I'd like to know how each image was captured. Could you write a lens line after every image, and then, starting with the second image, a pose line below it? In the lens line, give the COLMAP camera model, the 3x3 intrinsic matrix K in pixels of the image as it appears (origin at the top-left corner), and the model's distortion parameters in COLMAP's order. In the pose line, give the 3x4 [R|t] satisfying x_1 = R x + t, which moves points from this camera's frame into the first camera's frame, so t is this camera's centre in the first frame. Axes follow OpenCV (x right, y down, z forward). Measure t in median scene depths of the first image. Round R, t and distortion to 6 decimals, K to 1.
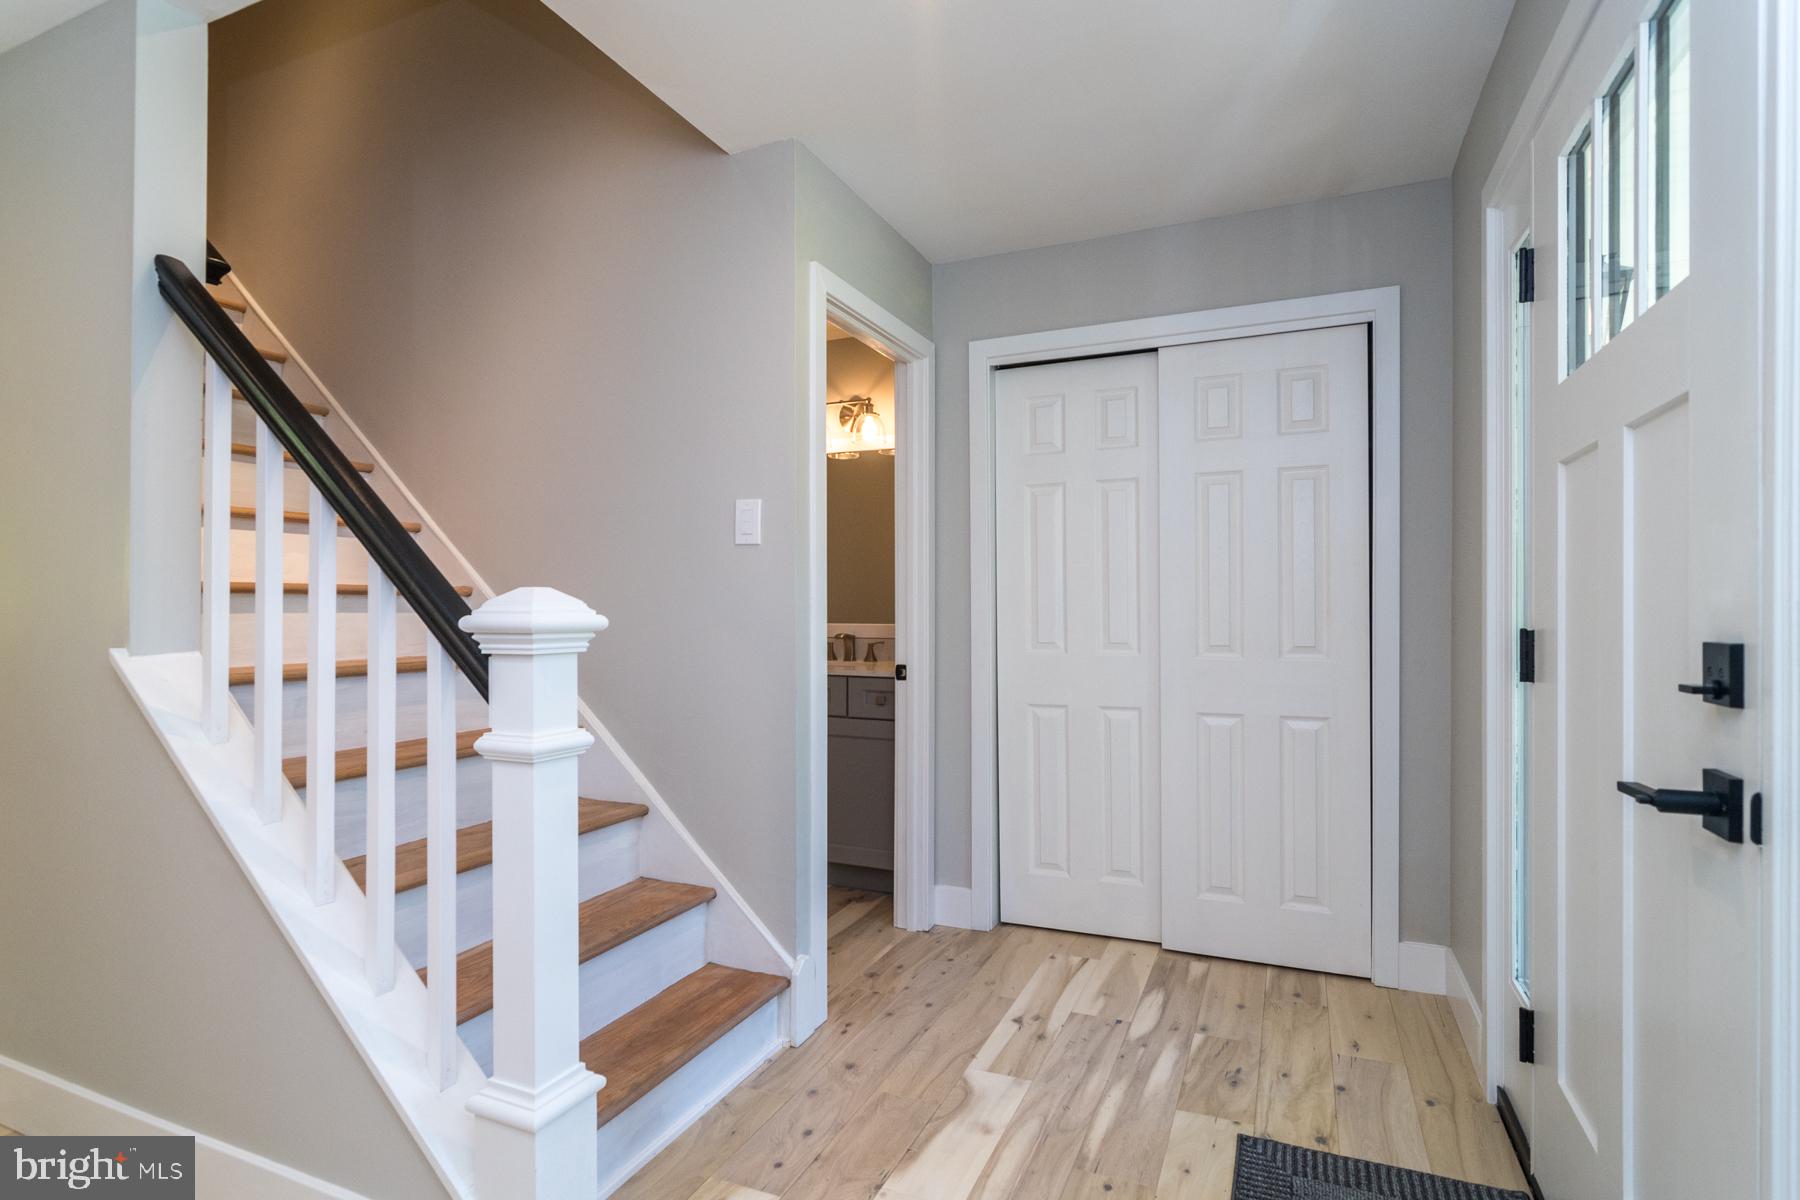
lens RADIAL K [[884.1, 0, 906.6], [0, 884.1, 604.0], [0, 0, 1]] dist [-0.003077, -0.000534]
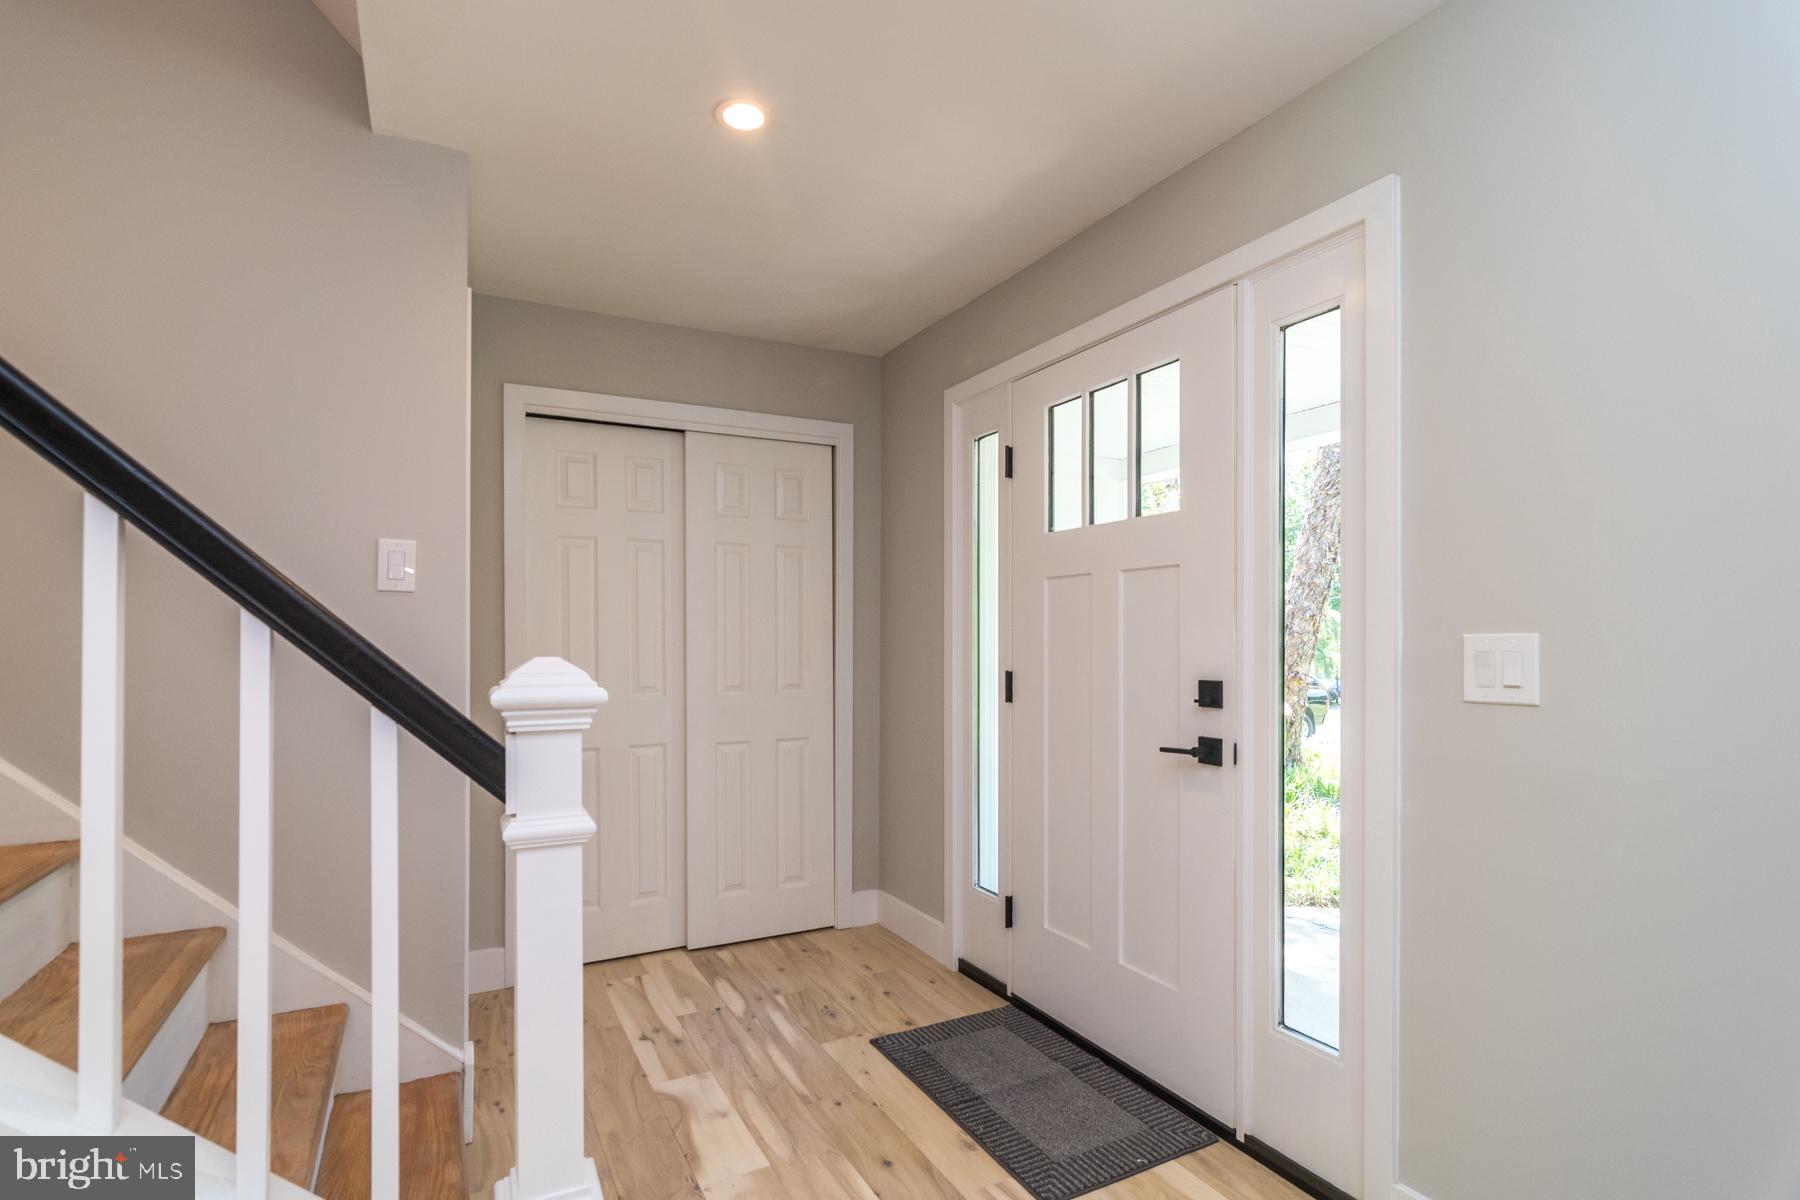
lens RADIAL K [[878.8, 0, 904.3], [0, 878.8, 624.0], [0, 0, 1]] dist [-0.000163, 0.000935]
pose [[0.620403, 0.019535, 0.784040, -0.558821], [-0.011761, 0.999809, -0.015605, -0.028329], [-0.784195, 0.000461, 0.620515, 0.077183]]
